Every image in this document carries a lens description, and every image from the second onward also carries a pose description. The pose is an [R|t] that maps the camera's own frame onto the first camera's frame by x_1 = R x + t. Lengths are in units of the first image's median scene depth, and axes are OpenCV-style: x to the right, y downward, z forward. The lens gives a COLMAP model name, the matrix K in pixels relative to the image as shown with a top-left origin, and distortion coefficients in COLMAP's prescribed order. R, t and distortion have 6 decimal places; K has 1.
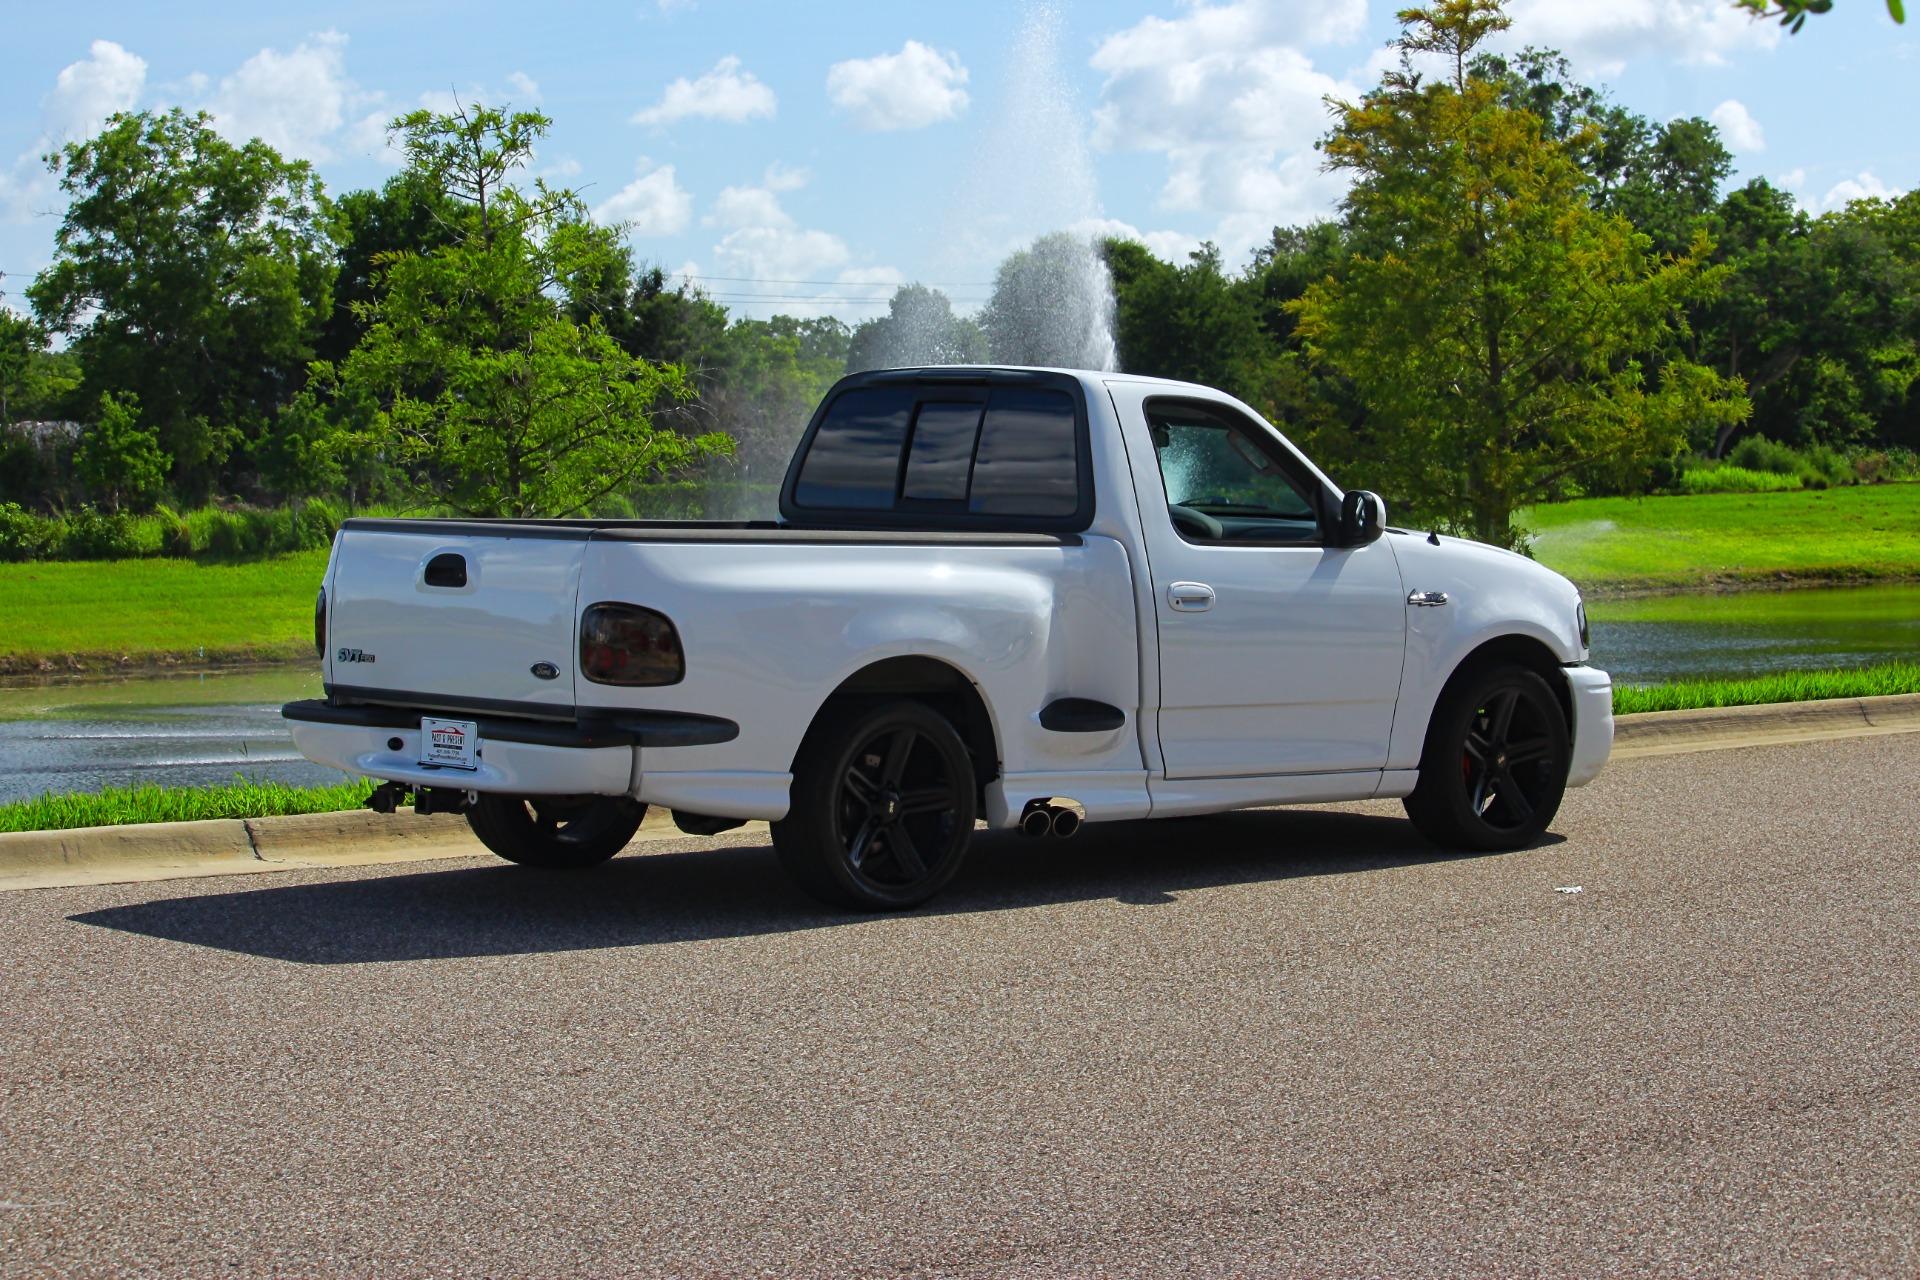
lens RADIAL K [[4953.4, 0, 962.1], [0, 4953.4, 563.6], [0, 0, 1]] dist [-0.383363, -0.449407]
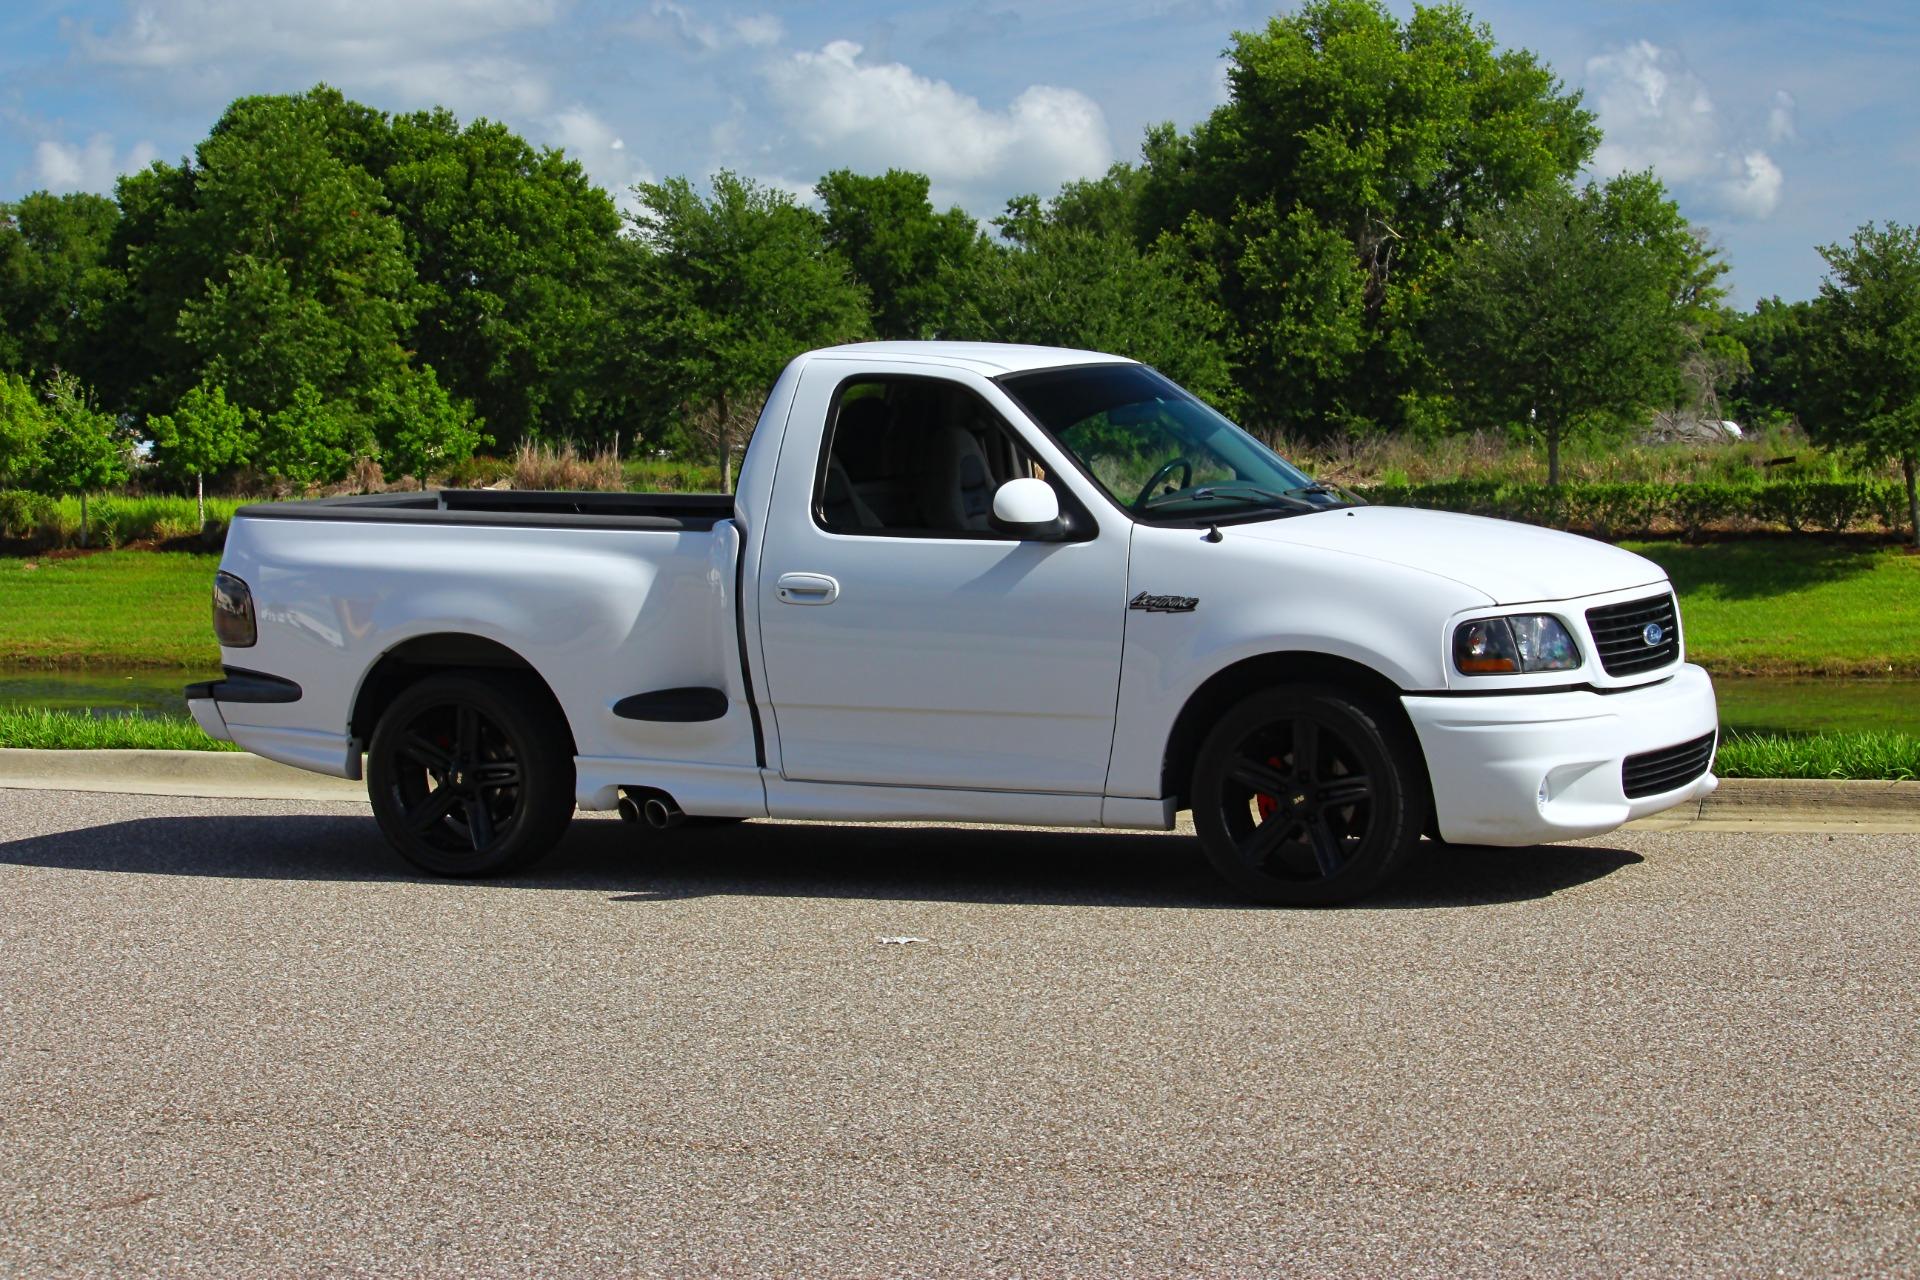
lens RADIAL K [[4977.5, 0, 960.1], [0, 4977.5, 487.6], [0, 0, 1]] dist [-0.380830, -0.186739]
pose [[0.384678, 0.013493, -0.922952, 0.680063], [-0.017075, 0.999826, 0.007500, -0.014735], [0.922893, 0.012874, 0.384842, 0.483071]]
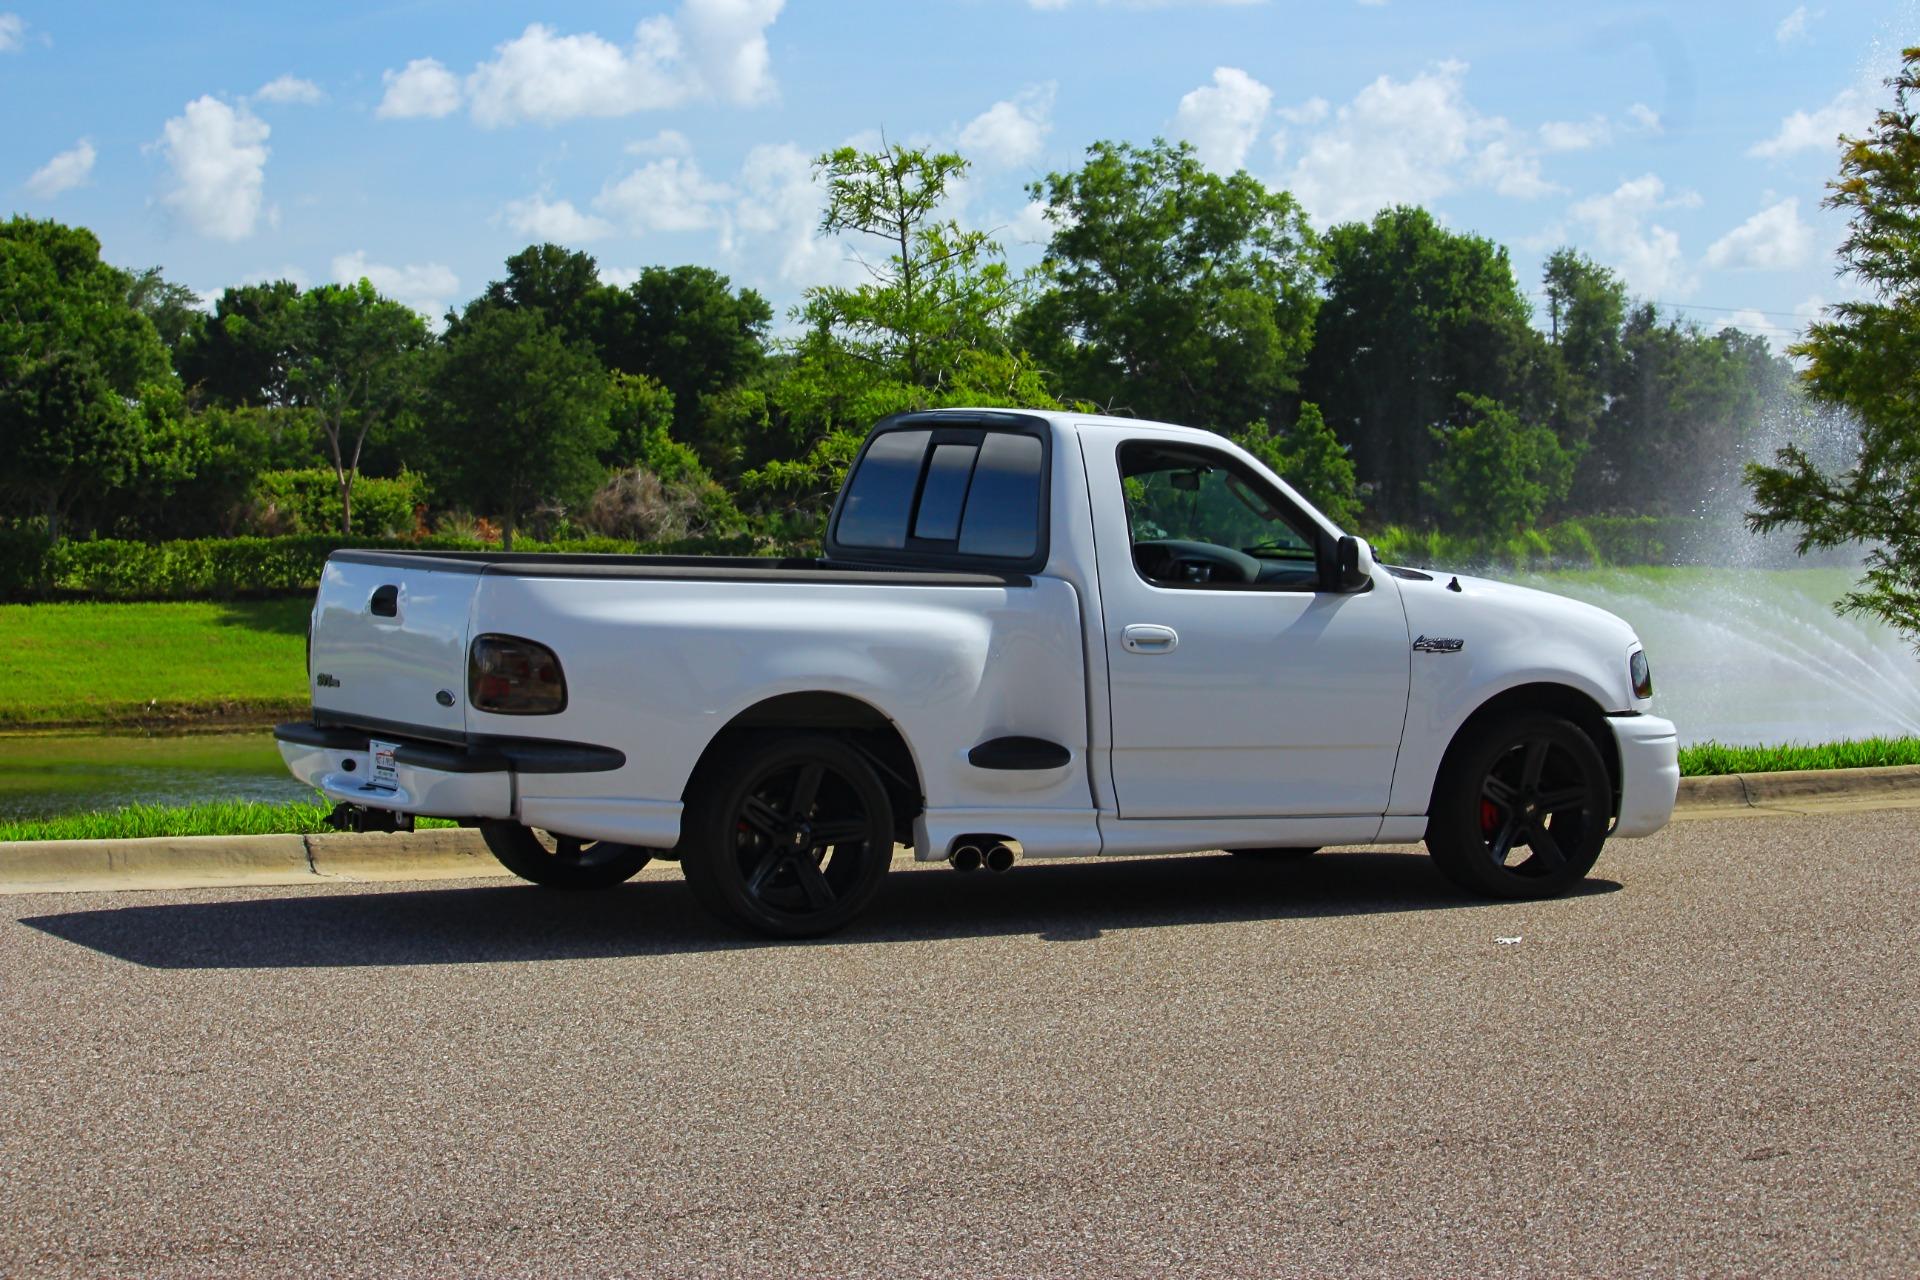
lens RADIAL K [[4977.5, 0, 960.1], [0, 4977.5, 487.6], [0, 0, 1]] dist [-0.380830, -0.186739]
pose [[0.973209, 0.010181, -0.229695, 0.176436], [-0.015207, 0.999682, -0.020122, -0.002337], [0.229417, 0.023076, 0.973055, 0.001020]]
